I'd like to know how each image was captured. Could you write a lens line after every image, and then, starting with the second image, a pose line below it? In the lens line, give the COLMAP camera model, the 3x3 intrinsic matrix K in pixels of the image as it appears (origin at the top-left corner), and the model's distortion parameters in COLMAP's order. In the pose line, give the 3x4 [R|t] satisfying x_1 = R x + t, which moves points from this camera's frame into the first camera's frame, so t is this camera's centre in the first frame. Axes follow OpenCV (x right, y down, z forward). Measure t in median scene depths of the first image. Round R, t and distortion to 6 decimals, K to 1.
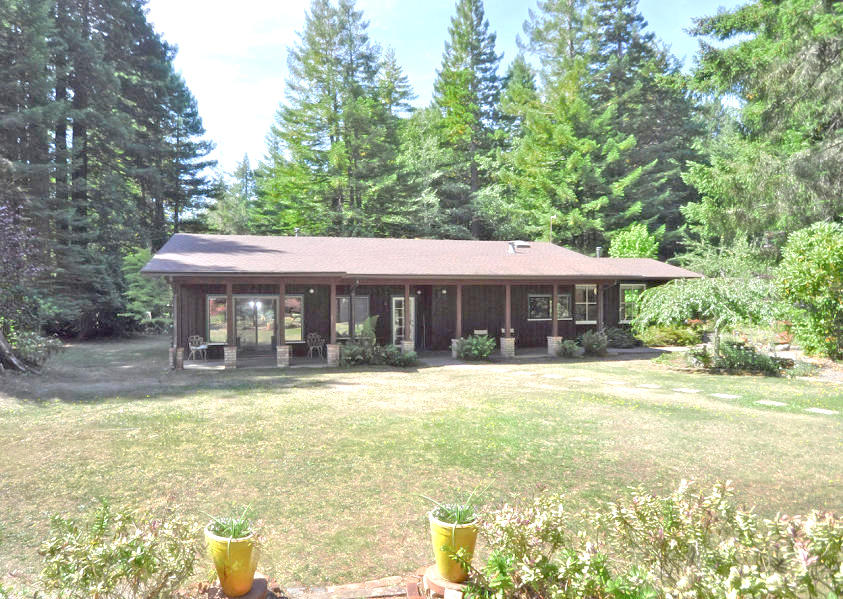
lens RADIAL K [[482.1, 0, 421.5], [0, 482.1, 299.5], [0, 0, 1]] dist [0.000787, 0.000232]
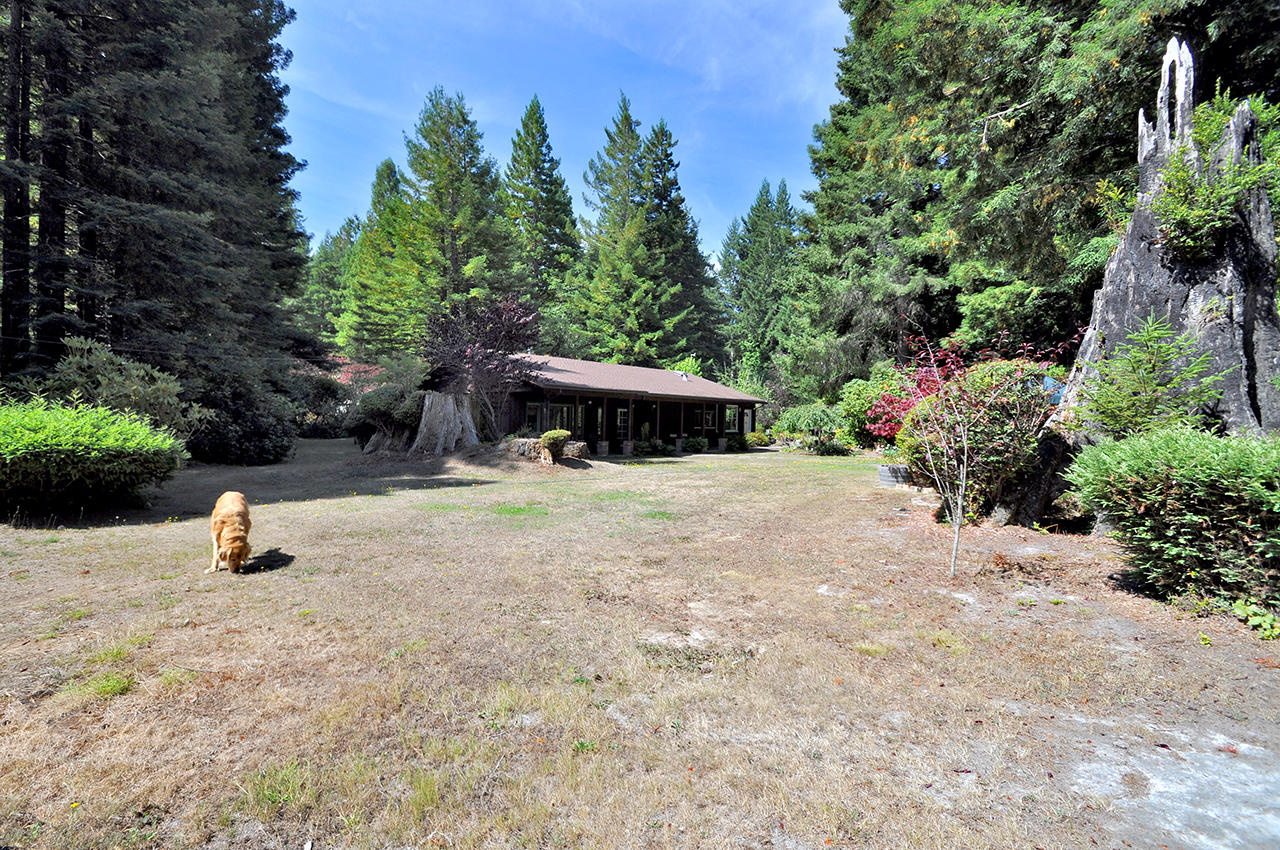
lens RADIAL K [[567.4, 0, 612.3], [0, 567.4, 426.3], [0, 0, 1]] dist [-0.000312, 0.000007]
pose [[0.860704, 0.019997, 0.508713, -0.460624], [-0.037167, 0.999030, 0.023614, 0.003858], [-0.507747, -0.039232, 0.860612, -0.201881]]
